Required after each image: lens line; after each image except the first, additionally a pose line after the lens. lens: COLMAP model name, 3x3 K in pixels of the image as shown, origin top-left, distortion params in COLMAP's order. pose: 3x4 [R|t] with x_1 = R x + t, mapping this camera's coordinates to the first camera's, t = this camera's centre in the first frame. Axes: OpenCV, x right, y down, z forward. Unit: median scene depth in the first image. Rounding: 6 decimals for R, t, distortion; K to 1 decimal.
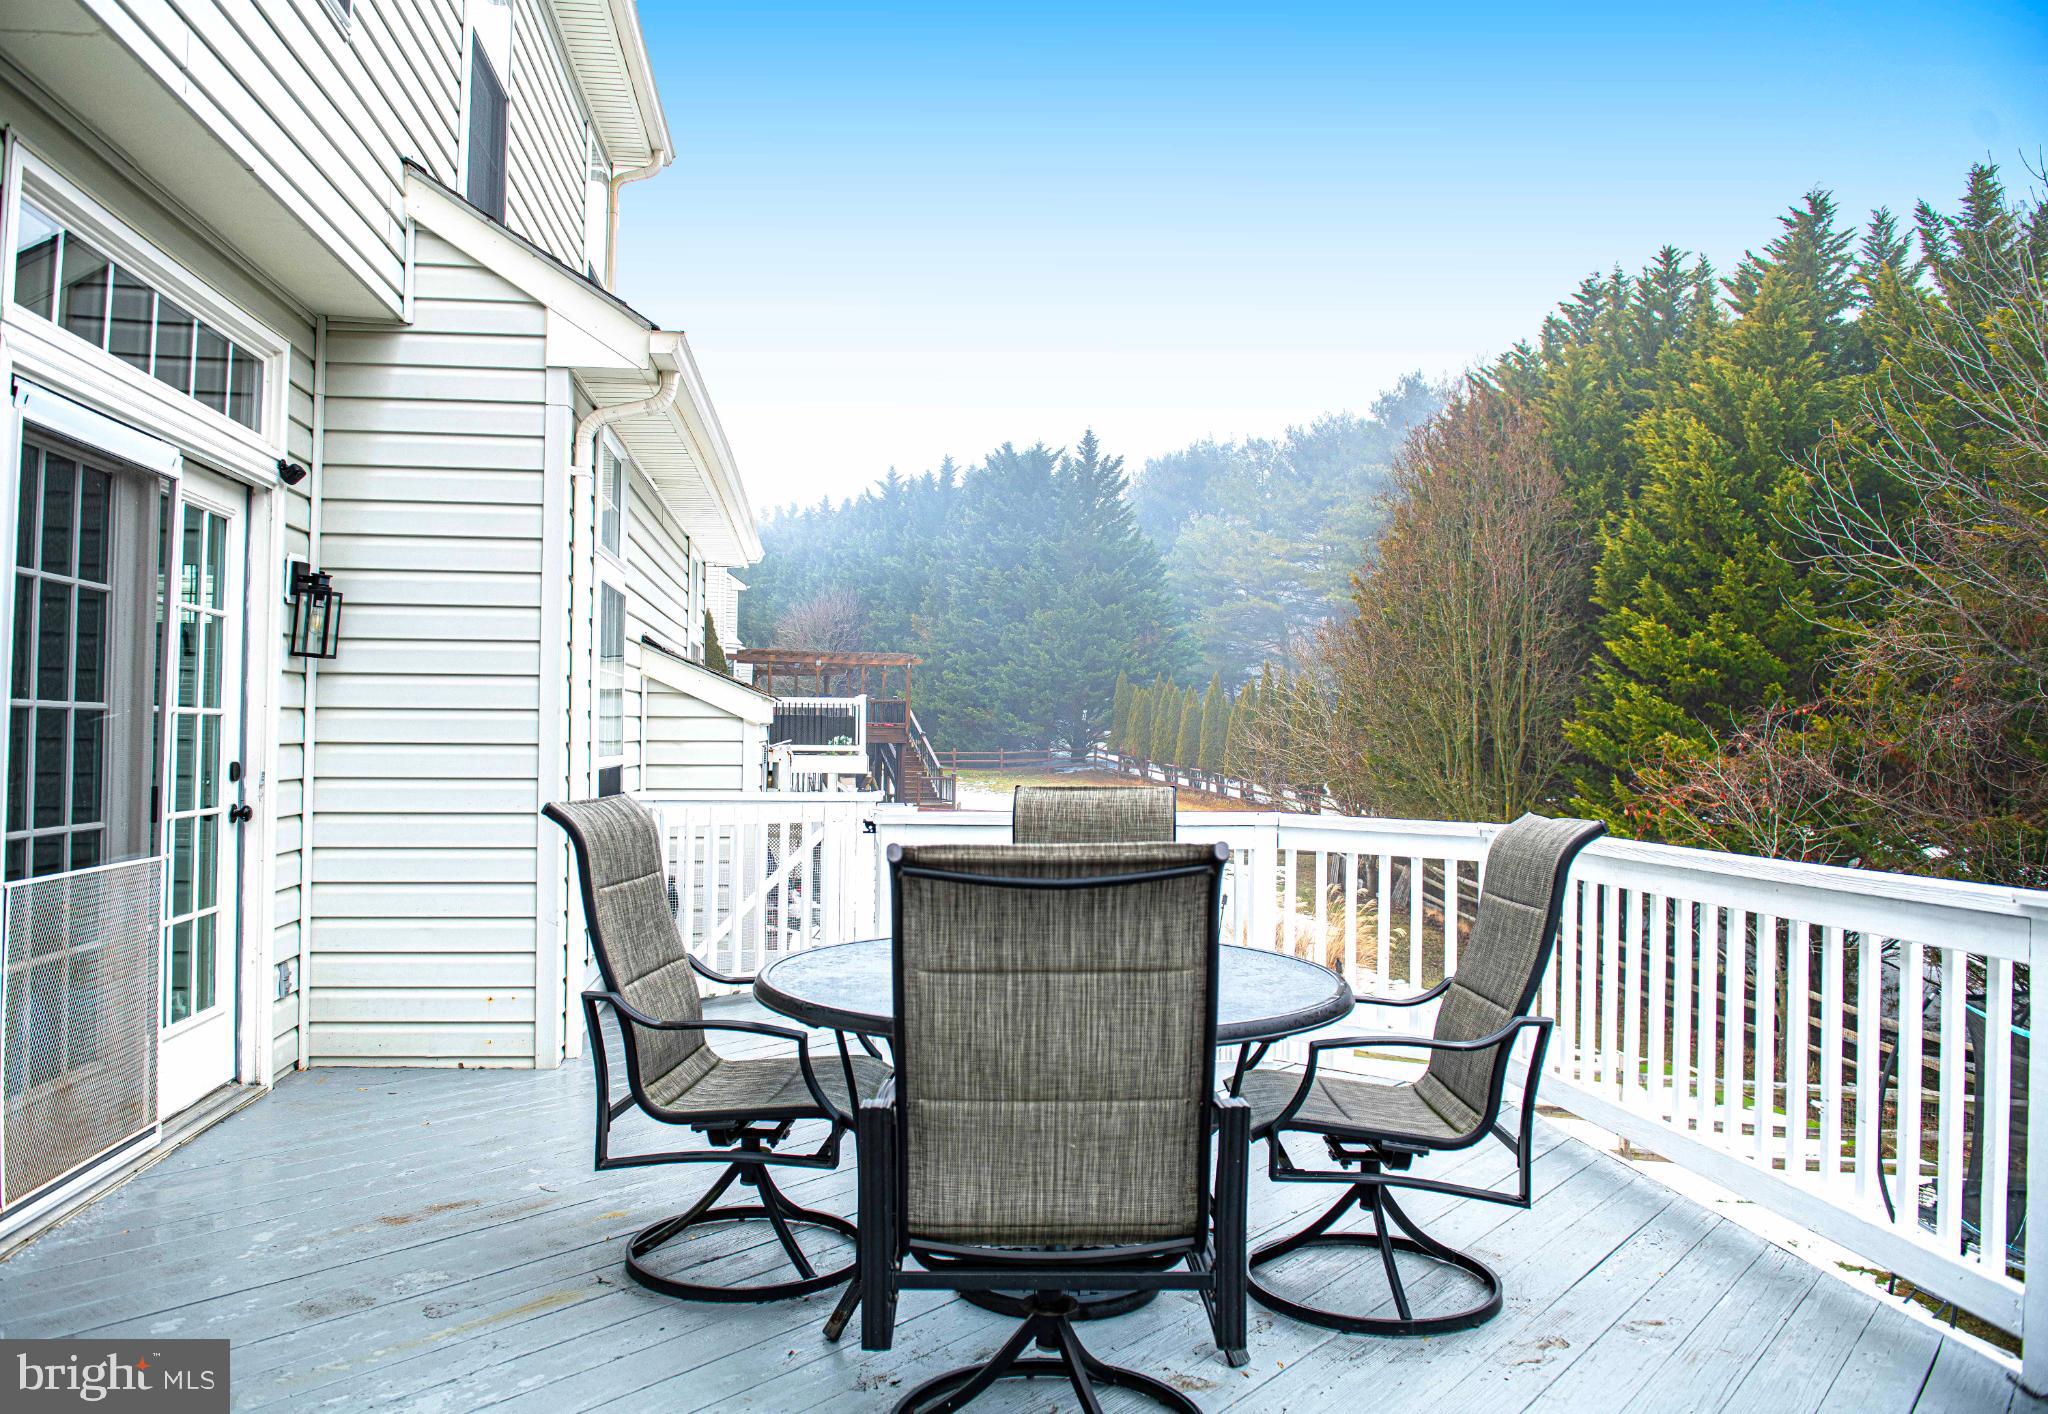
lens RADIAL K [[1447.9, 0, 1024.0], [0, 1447.9, 707.0], [0, 0, 1]] dist [-0.001347, 0.000204]
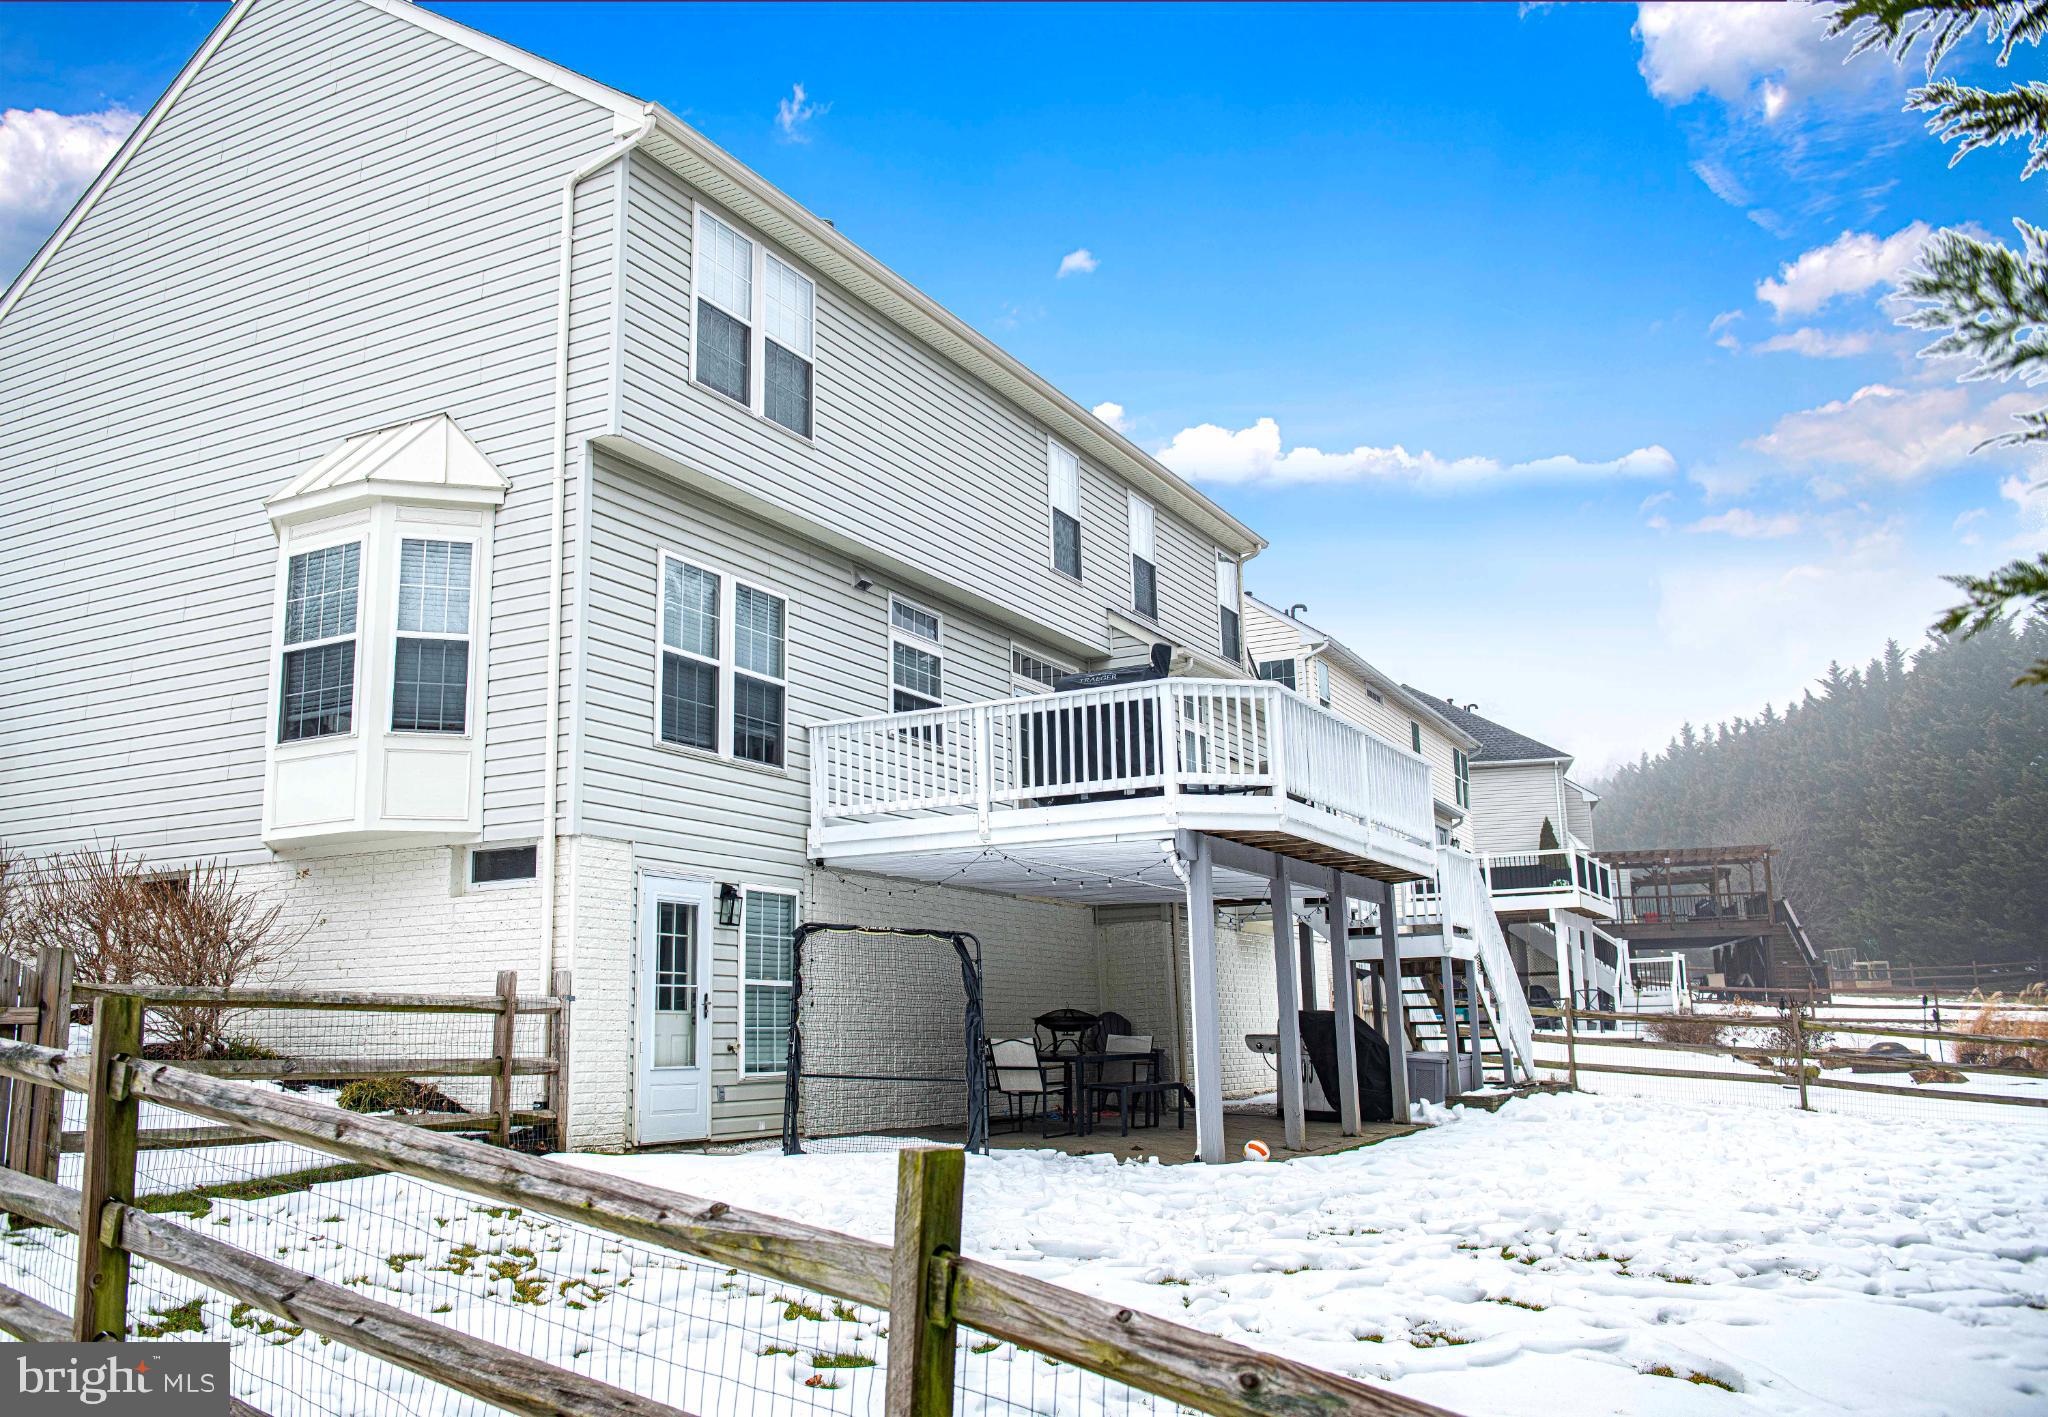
lens RADIAL K [[1727.7, 0, 1024.0], [0, 1727.7, 708.5], [0, 0, 1]] dist [-0.001169, -0.000739]
pose [[0.814249, -0.141426, -0.563025, 0.117942], [0.044256, 0.982171, -0.182708, 0.041307], [0.578827, 0.123853, 0.805990, -0.166730]]
